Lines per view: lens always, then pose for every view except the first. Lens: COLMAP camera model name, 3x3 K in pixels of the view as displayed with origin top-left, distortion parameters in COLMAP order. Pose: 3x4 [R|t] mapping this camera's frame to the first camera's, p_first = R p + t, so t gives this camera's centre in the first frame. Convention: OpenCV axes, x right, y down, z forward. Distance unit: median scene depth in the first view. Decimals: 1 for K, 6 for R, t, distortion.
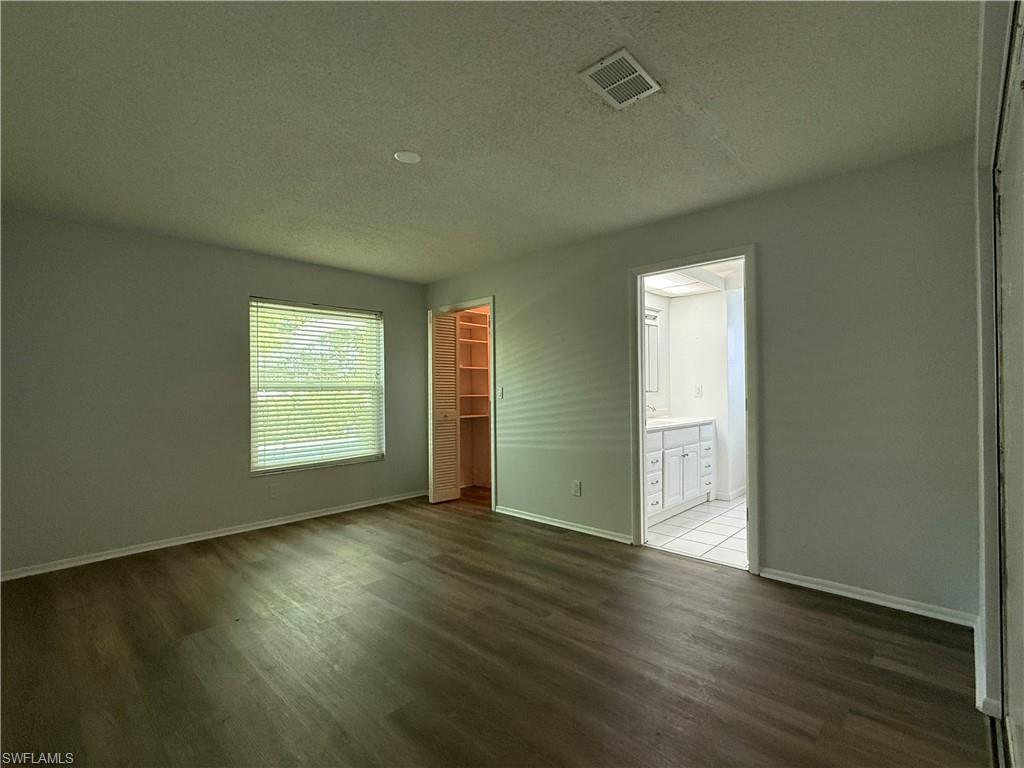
lens RADIAL K [[478.0, 0, 513.6], [0, 478.0, 385.0], [0, 0, 1]] dist [0.004627, -0.003129]
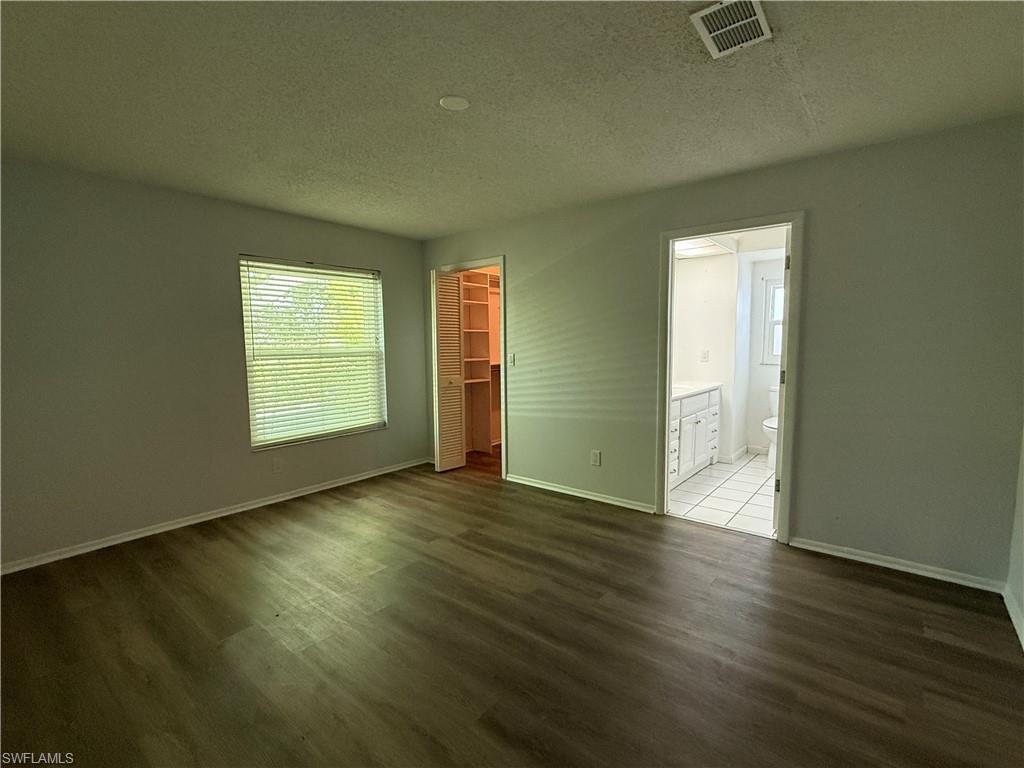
lens RADIAL K [[478.0, 0, 510.6], [0, 478.0, 382.8], [0, 0, 1]] dist [0.004627, -0.003129]
pose [[0.997118, -0.005547, 0.075663, -0.136090], [-0.001727, 0.995405, 0.095739, -0.038086], [-0.075846, -0.095594, 0.992527, 0.056162]]
